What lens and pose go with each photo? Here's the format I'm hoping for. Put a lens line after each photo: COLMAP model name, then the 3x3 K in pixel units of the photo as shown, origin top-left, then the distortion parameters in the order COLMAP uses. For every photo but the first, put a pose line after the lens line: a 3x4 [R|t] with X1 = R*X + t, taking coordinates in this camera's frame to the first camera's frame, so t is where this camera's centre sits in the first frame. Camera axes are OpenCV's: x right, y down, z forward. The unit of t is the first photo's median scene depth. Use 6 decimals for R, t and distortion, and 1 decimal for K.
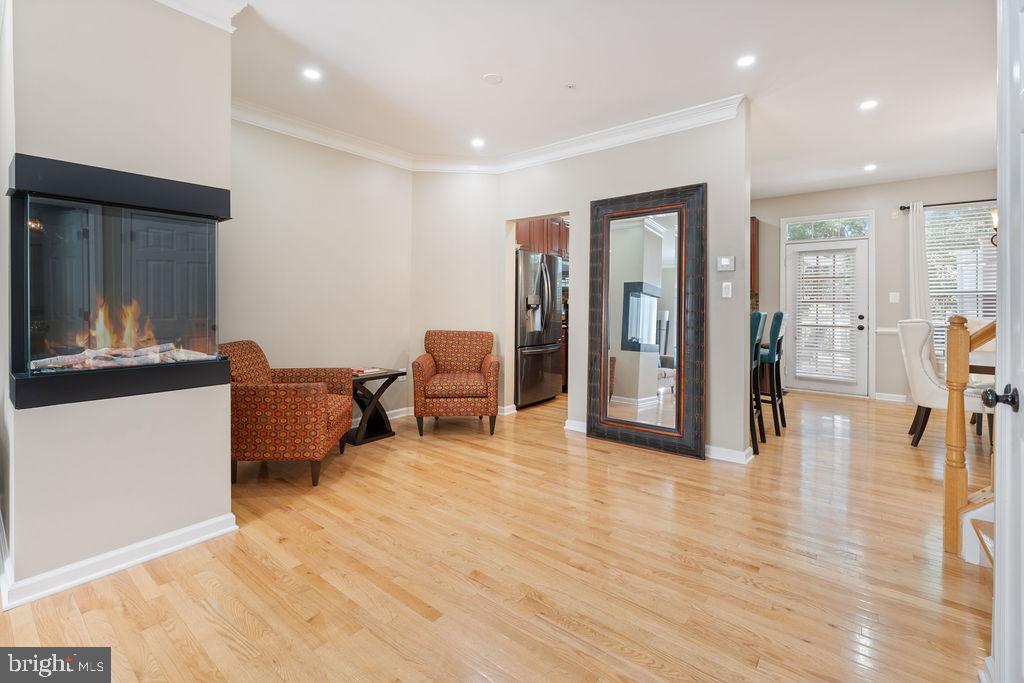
lens RADIAL K [[452.1, 0, 506.6], [0, 452.1, 304.3], [0, 0, 1]] dist [0.001325, 0.000207]
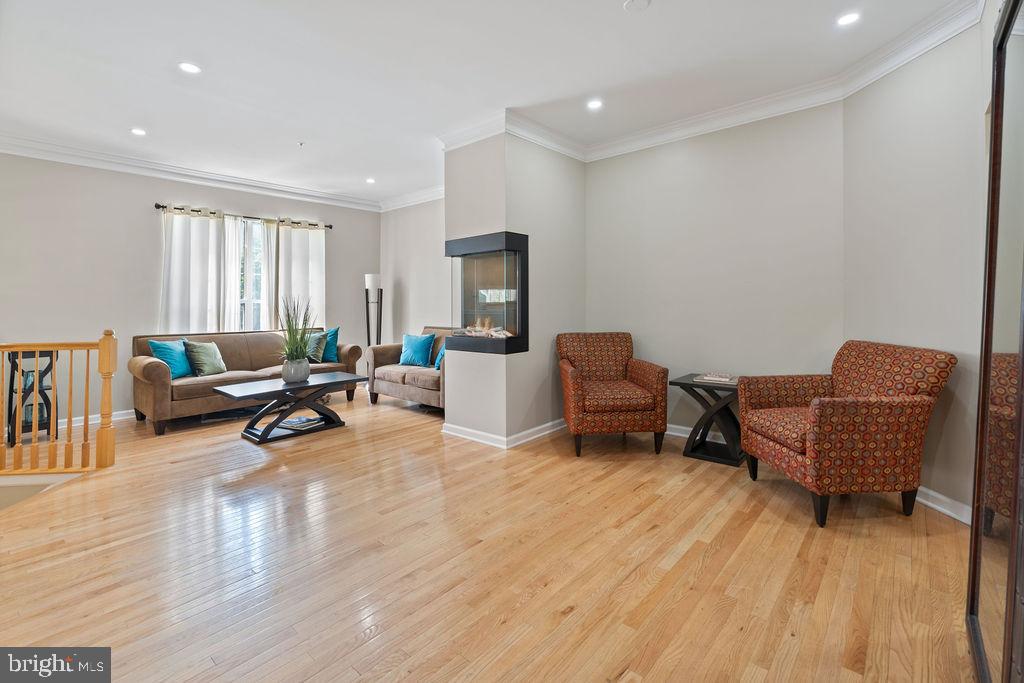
lens RADIAL K [[452.1, 0, 506.6], [0, 452.1, 304.3], [0, 0, 1]] dist [0.001325, 0.000207]
pose [[-0.026602, -0.000725, -0.999646, 0.731666], [0.008825, 0.999961, -0.000960, 0.001299], [0.999607, -0.008847, -0.026595, 0.804893]]
